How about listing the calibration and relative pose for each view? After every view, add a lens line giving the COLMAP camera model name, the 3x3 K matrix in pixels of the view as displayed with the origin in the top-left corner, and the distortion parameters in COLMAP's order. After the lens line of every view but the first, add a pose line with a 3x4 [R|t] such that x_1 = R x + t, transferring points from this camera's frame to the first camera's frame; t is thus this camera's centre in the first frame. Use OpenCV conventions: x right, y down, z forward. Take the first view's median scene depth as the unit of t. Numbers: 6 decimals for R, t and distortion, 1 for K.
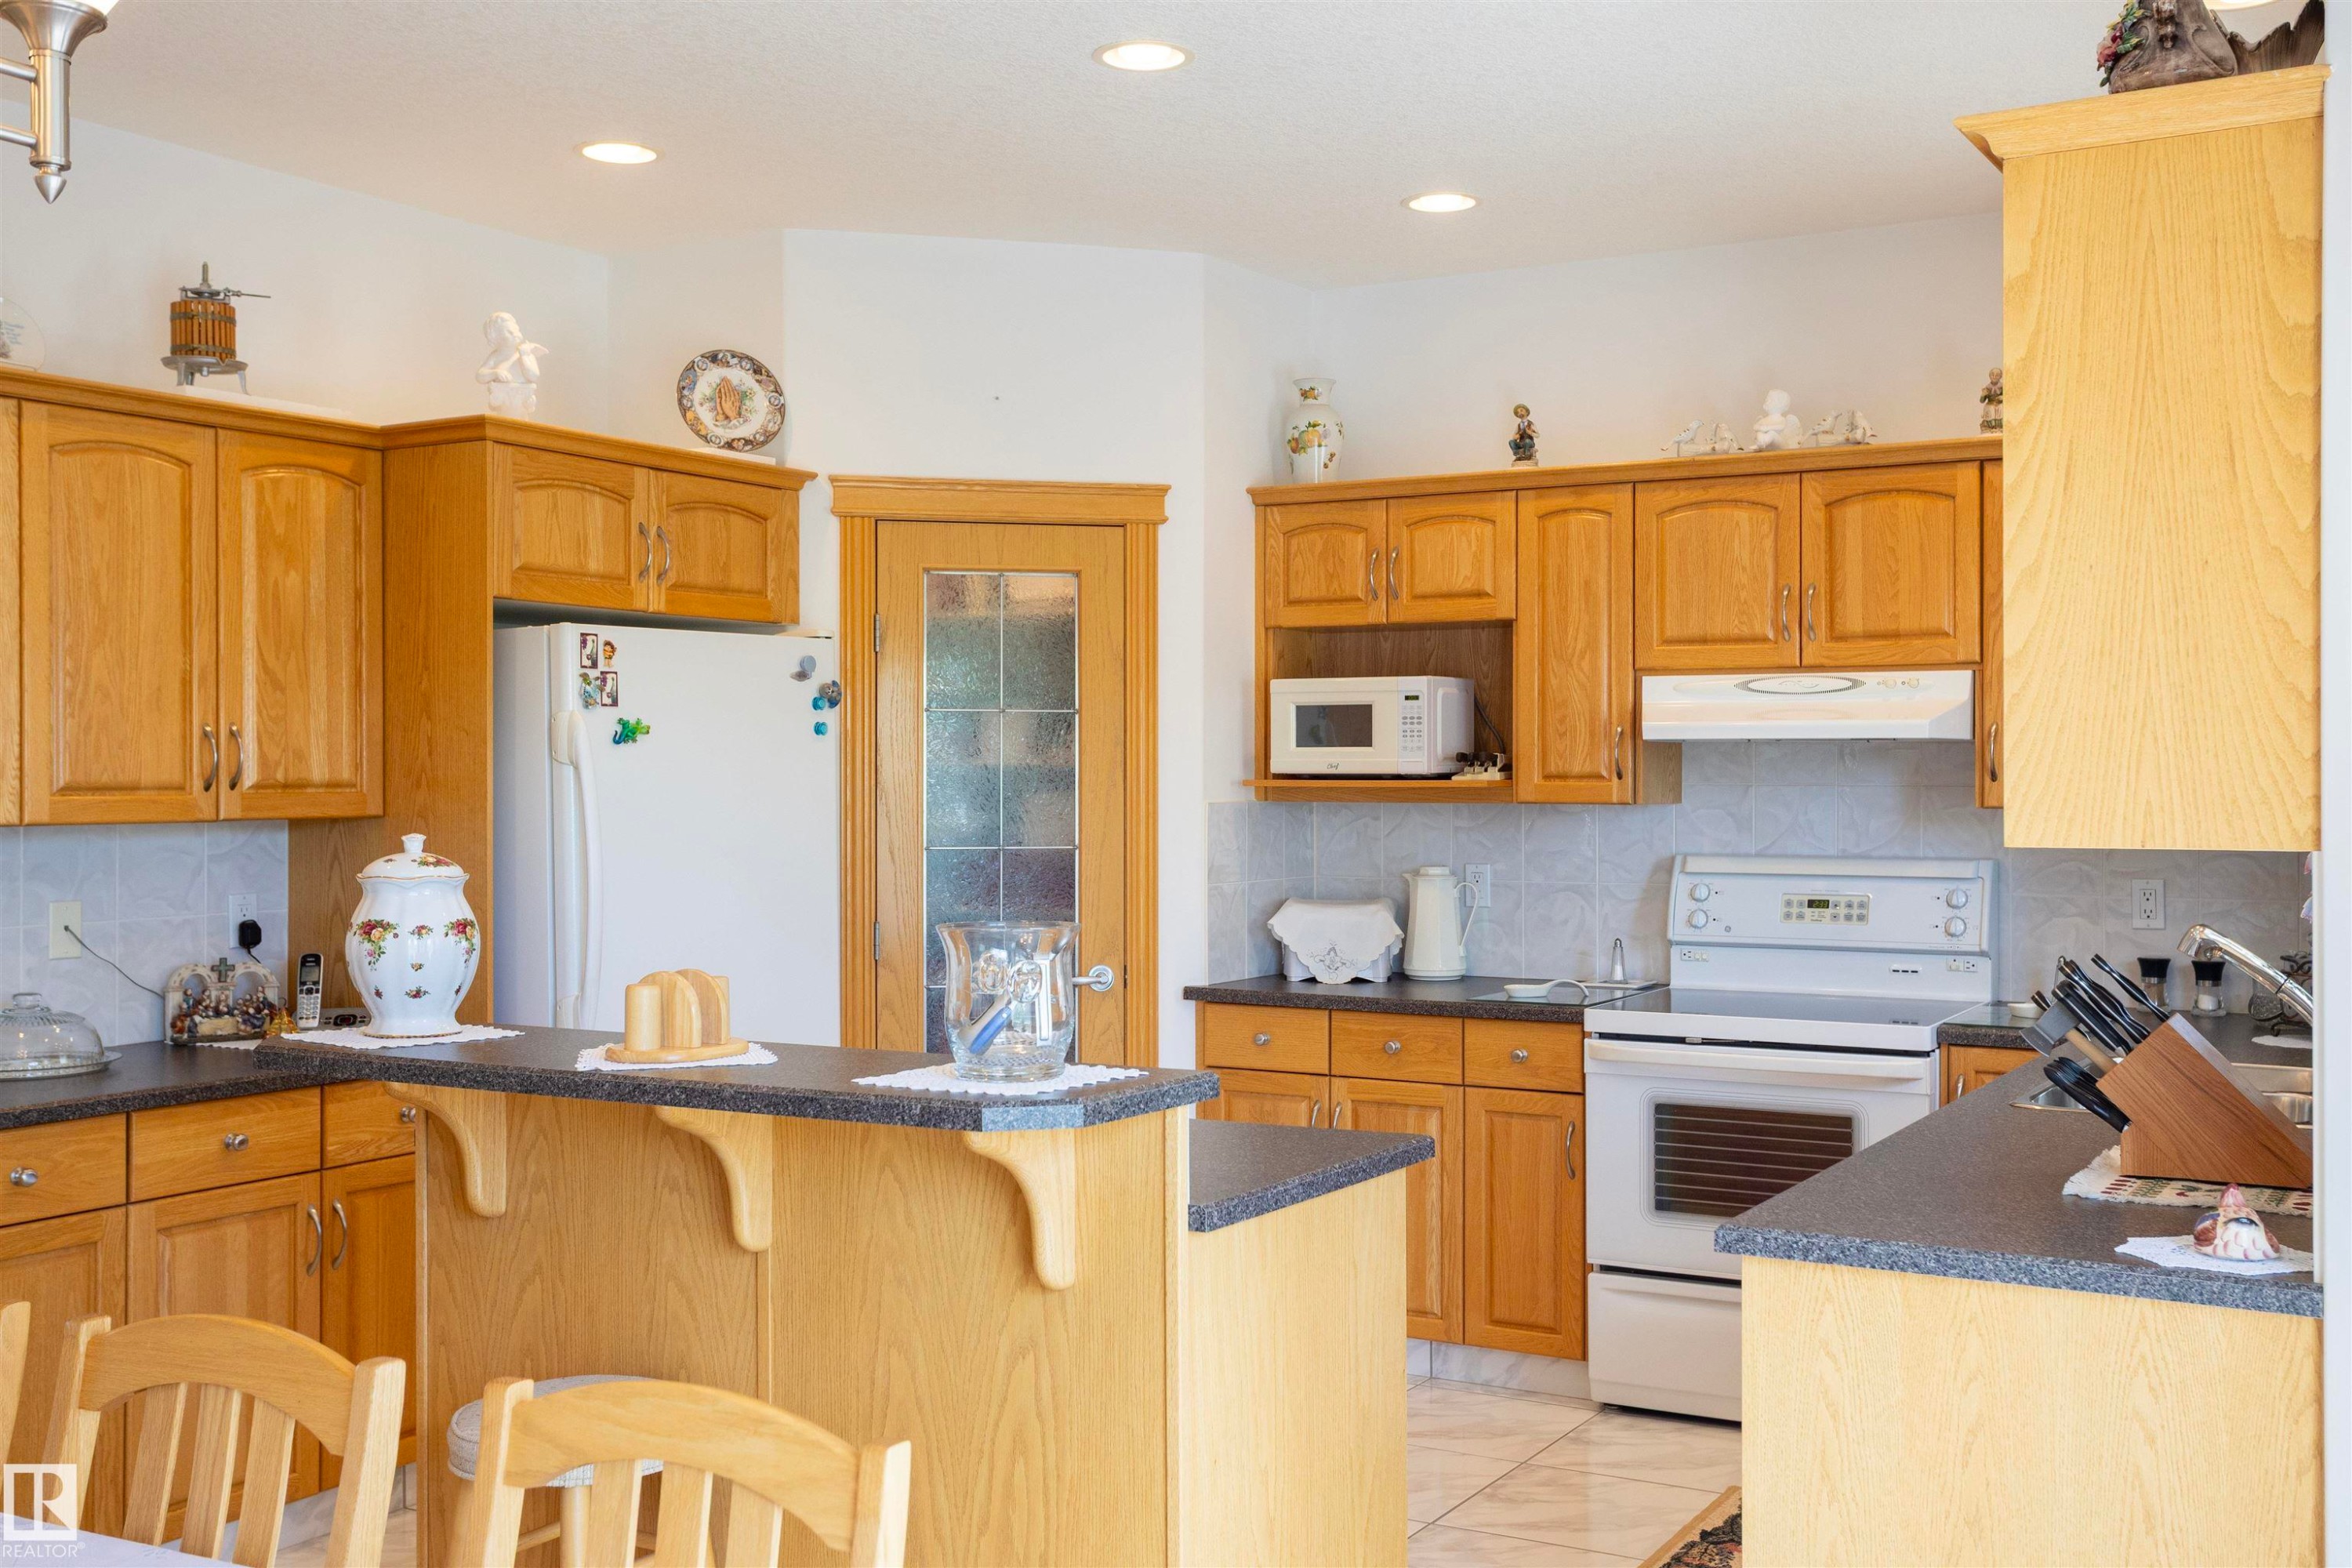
lens RADIAL K [[2296.4, 0, 1179.7], [0, 2296.4, 818.2], [0, 0, 1]] dist [0.005112, -0.002624]
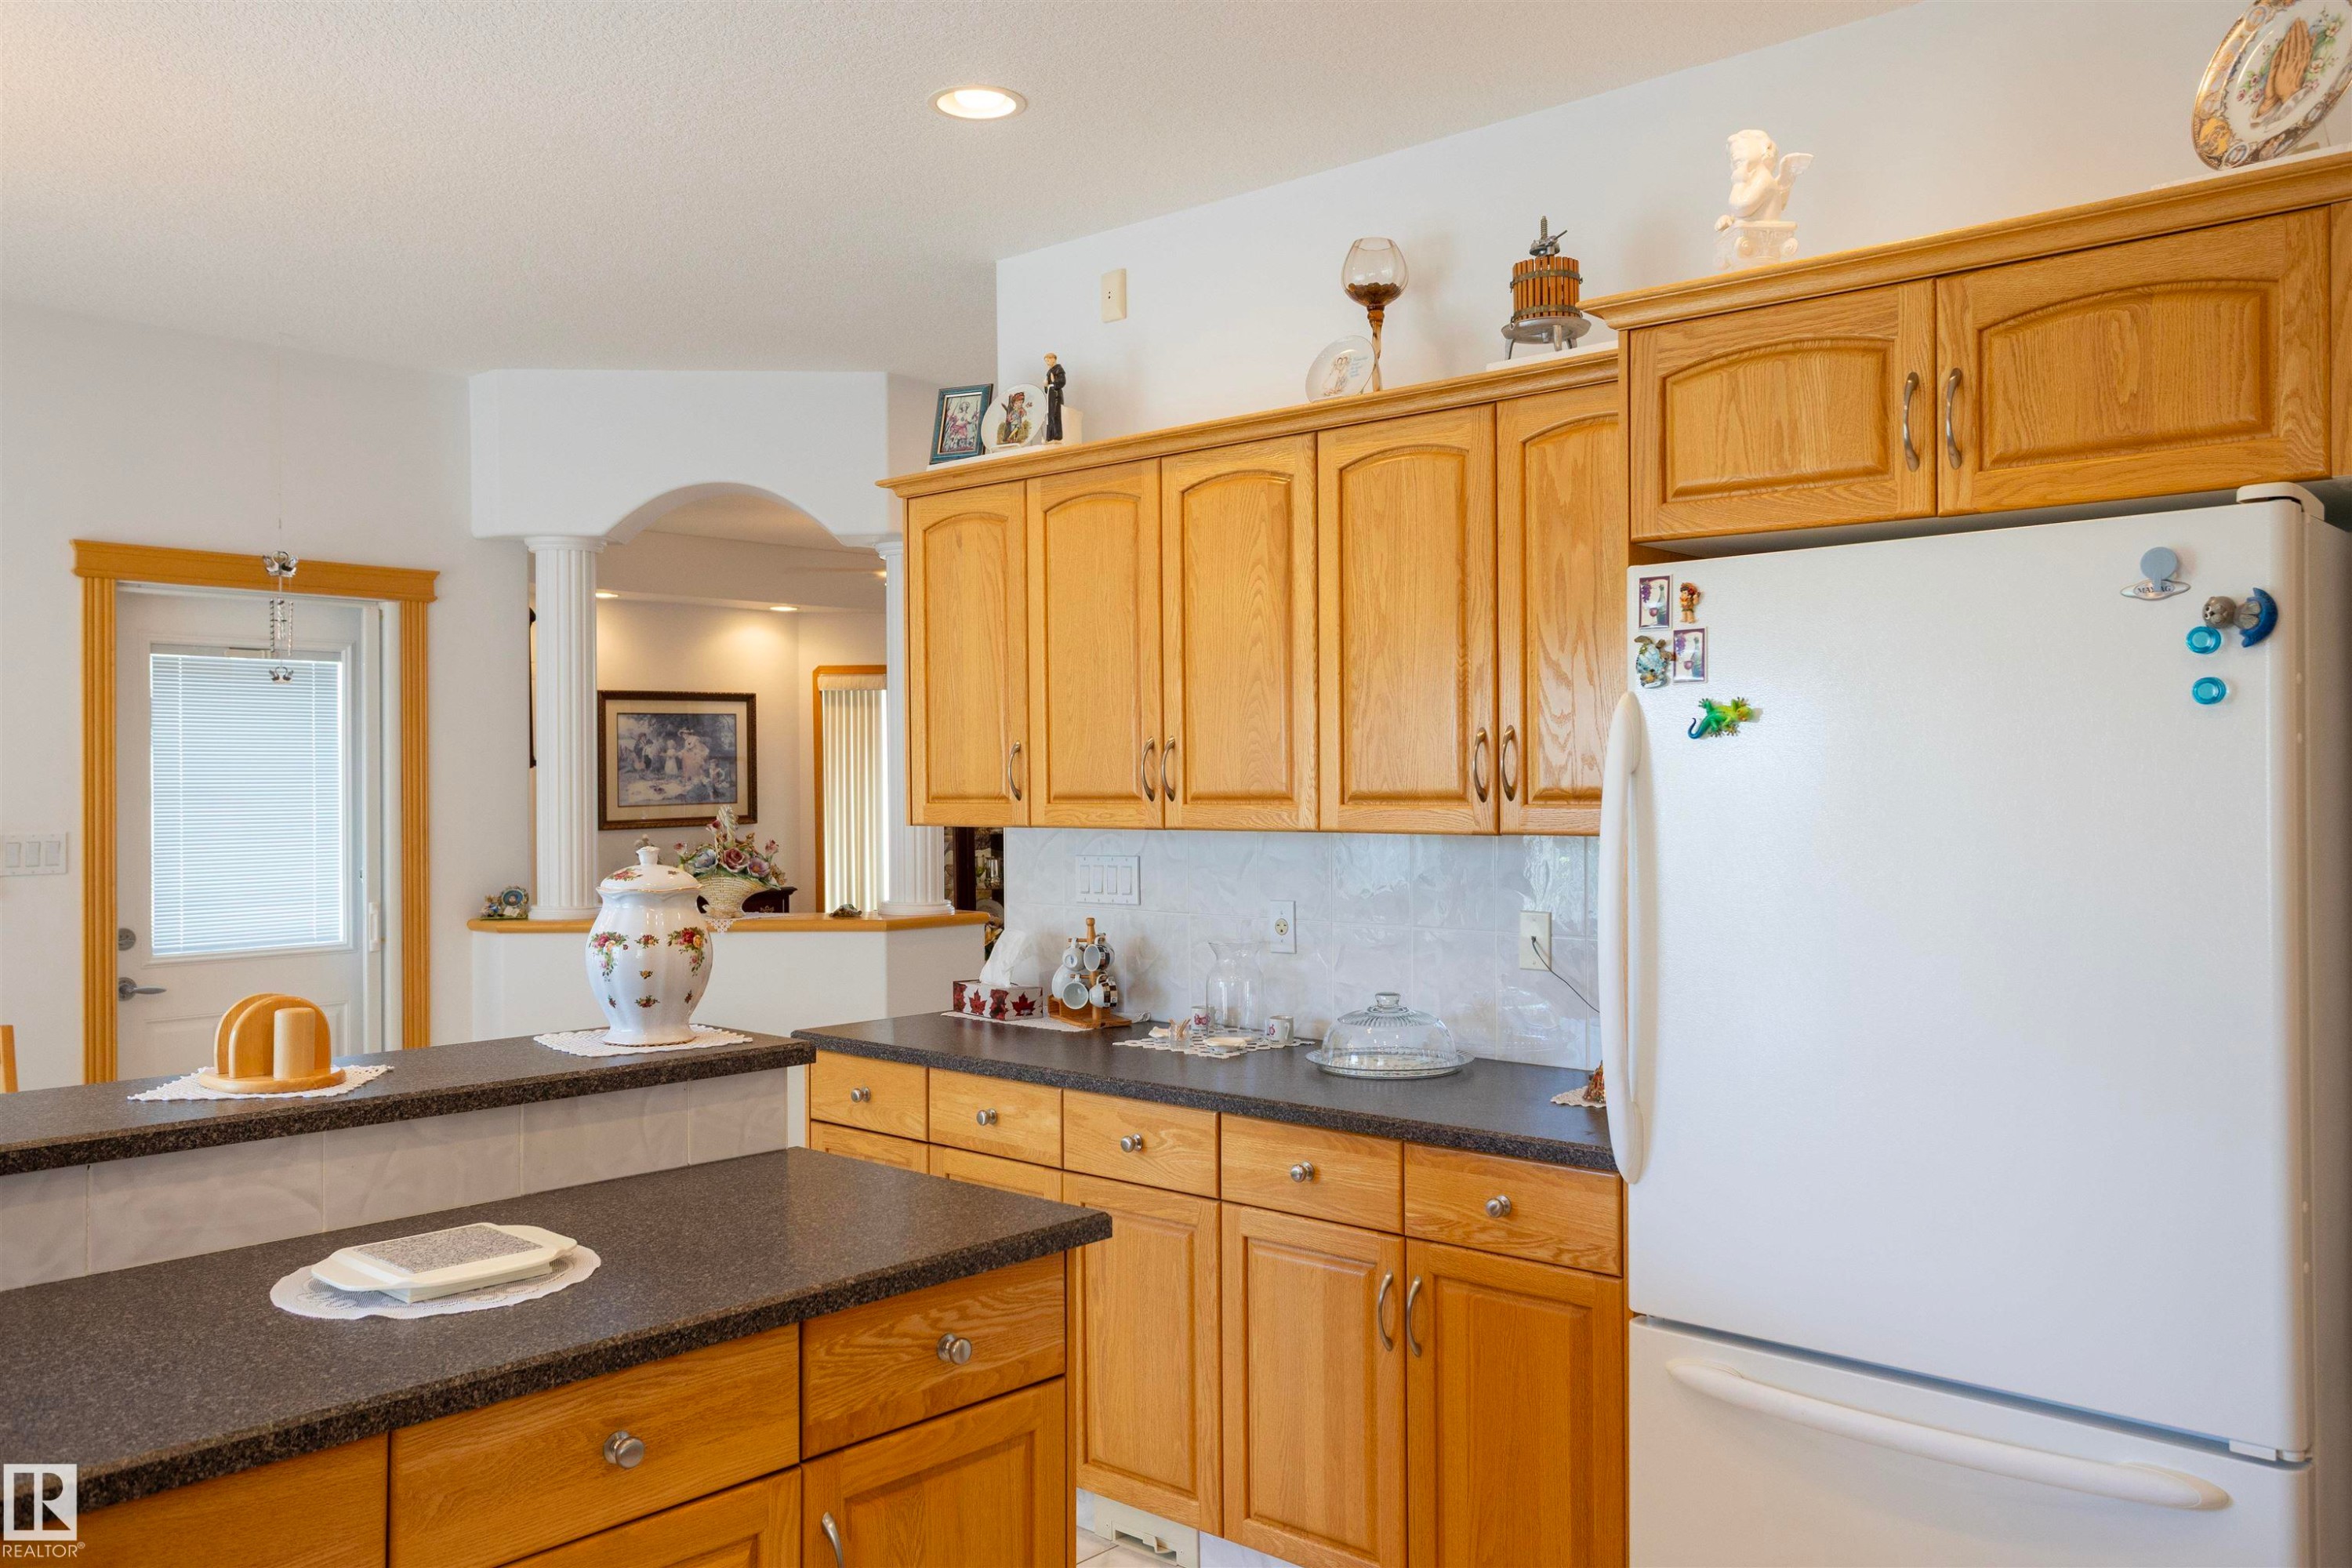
lens RADIAL K [[1824.8, 0, 1220.1], [0, 1824.8, 782.0], [0, 0, 1]] dist [-0.006441, 0.046786]
pose [[-0.172079, 0.004479, -0.985073, 0.258690], [-0.013641, 0.999883, 0.006929, -0.018952], [0.984989, 0.014630, -0.171998, 0.841008]]
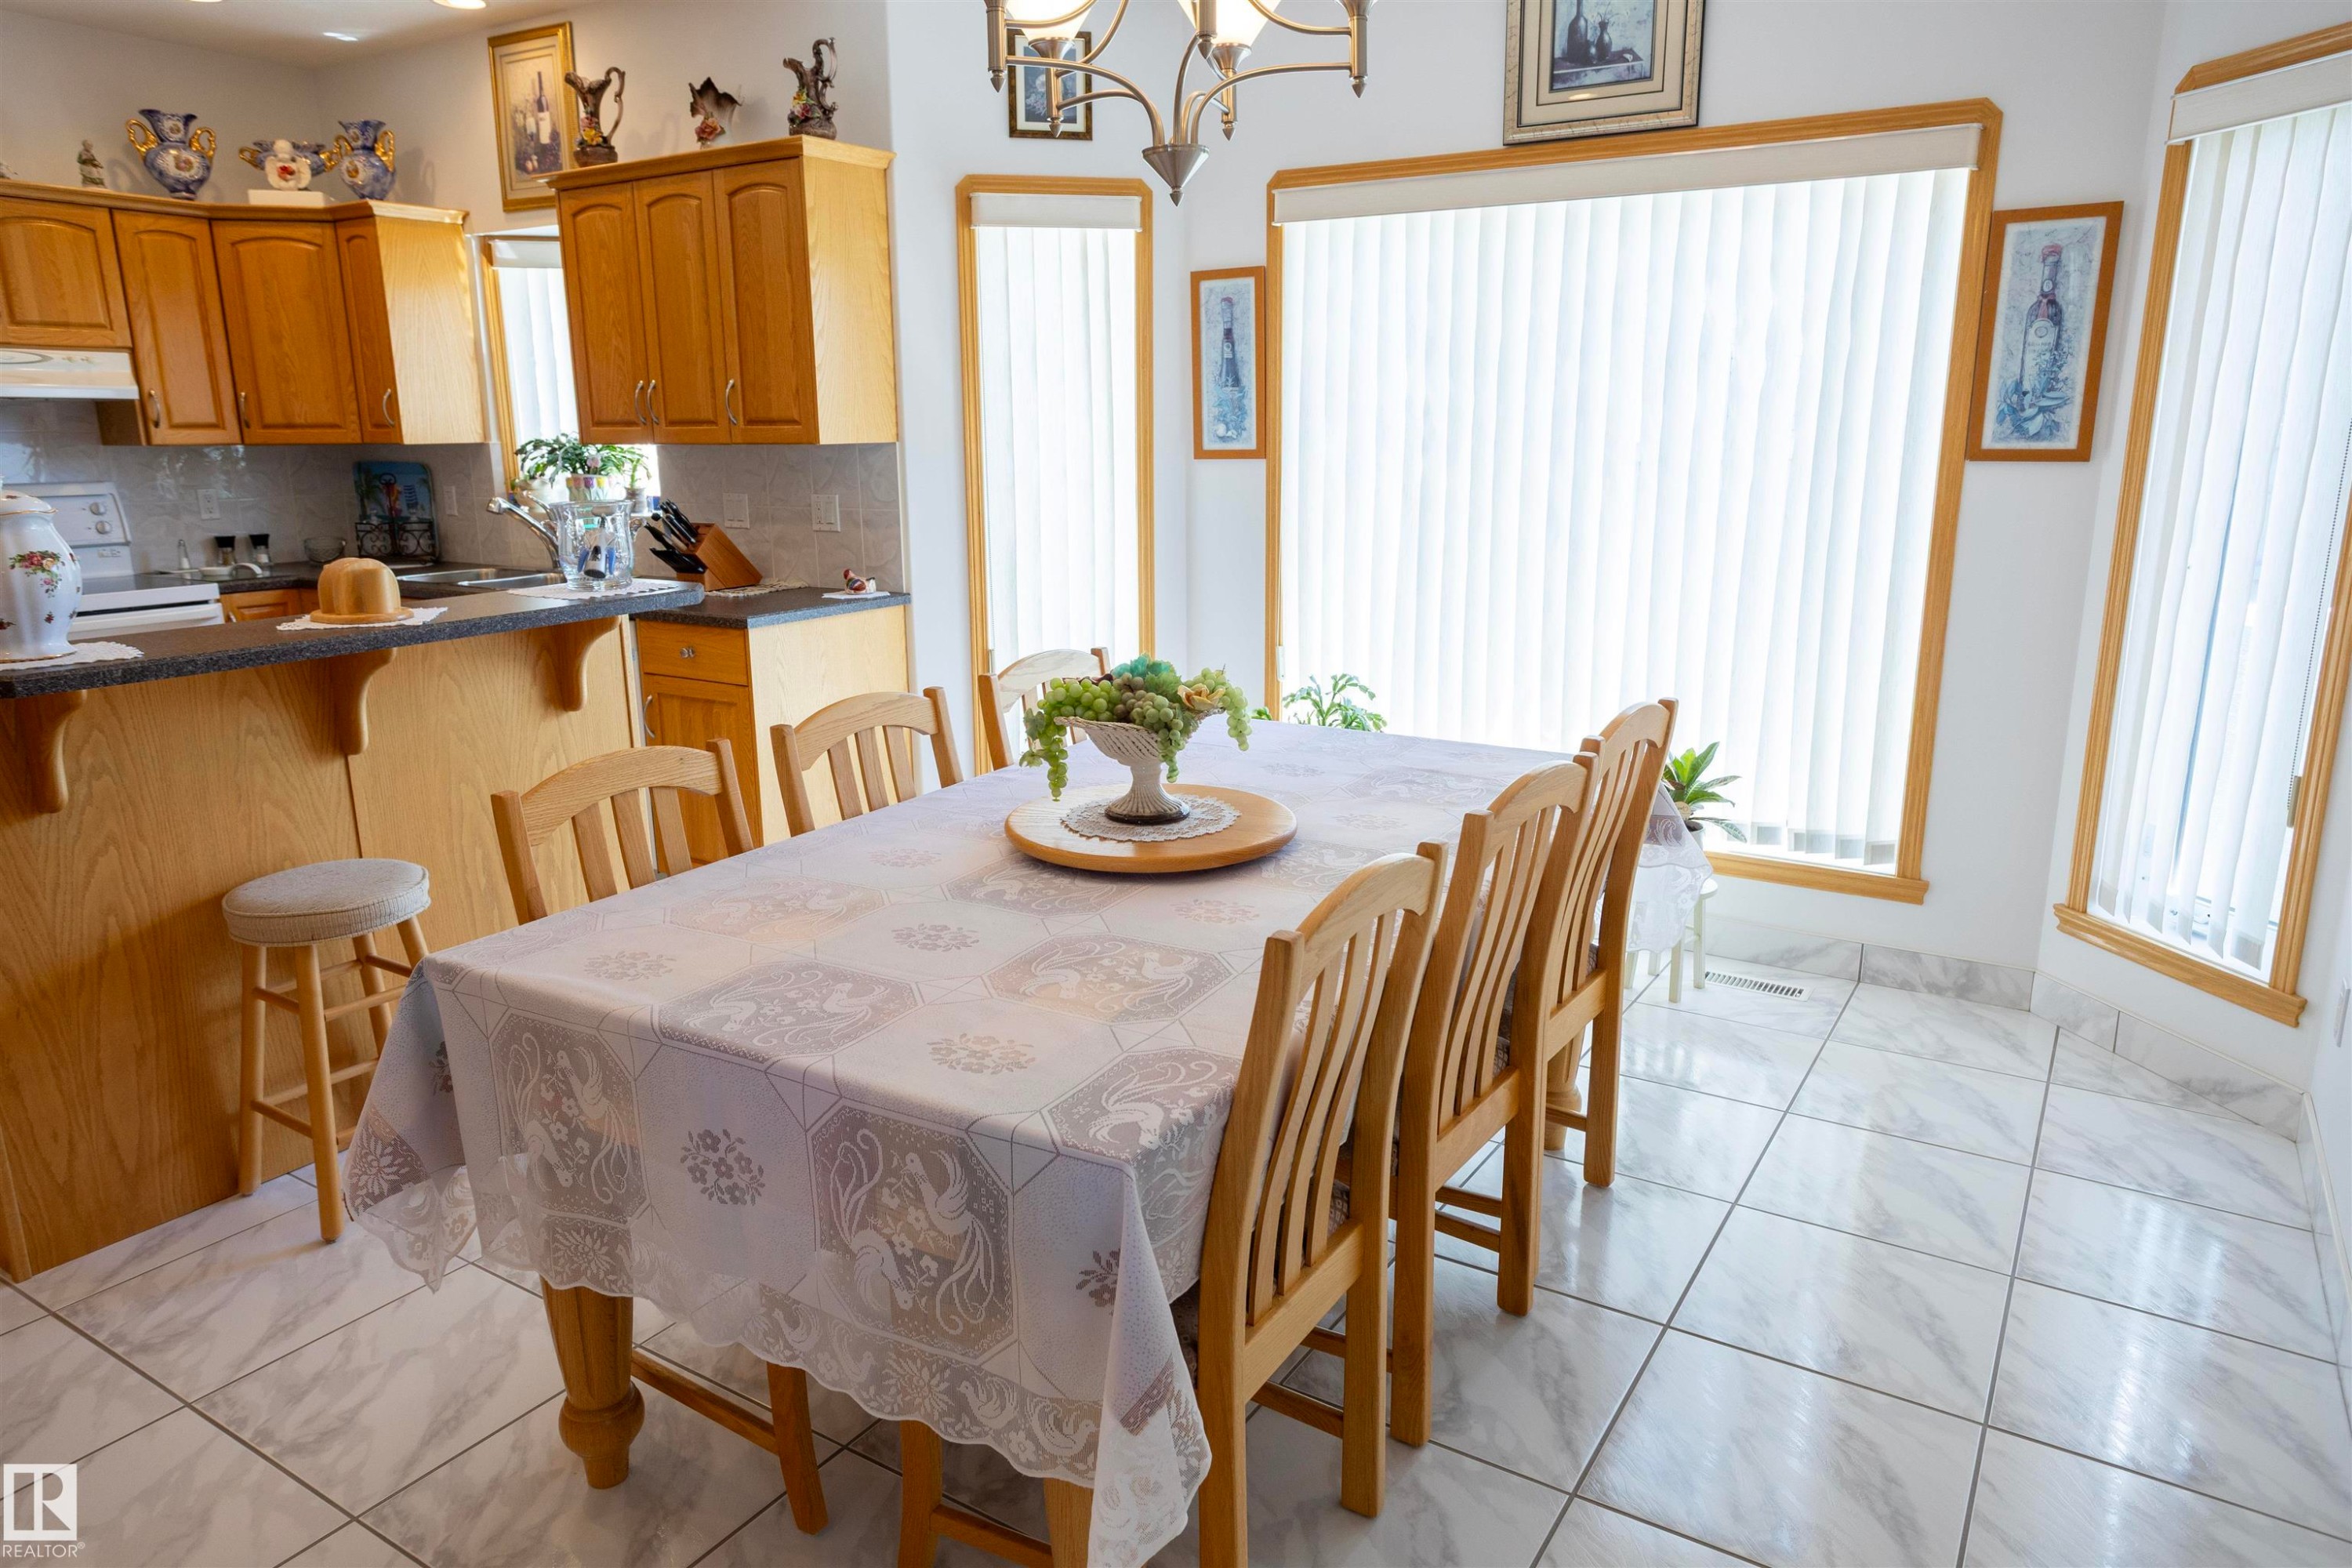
lens RADIAL K [[1522.6, 0, 1176.0], [0, 1522.6, 784.0], [0, 0, 1]] dist [-0.025603, 0.039310]
pose [[0.035643, -0.234027, 0.971576, -0.635755], [0.028276, 0.972041, 0.233102, -0.001646], [-0.998964, 0.019163, 0.041264, 0.251785]]
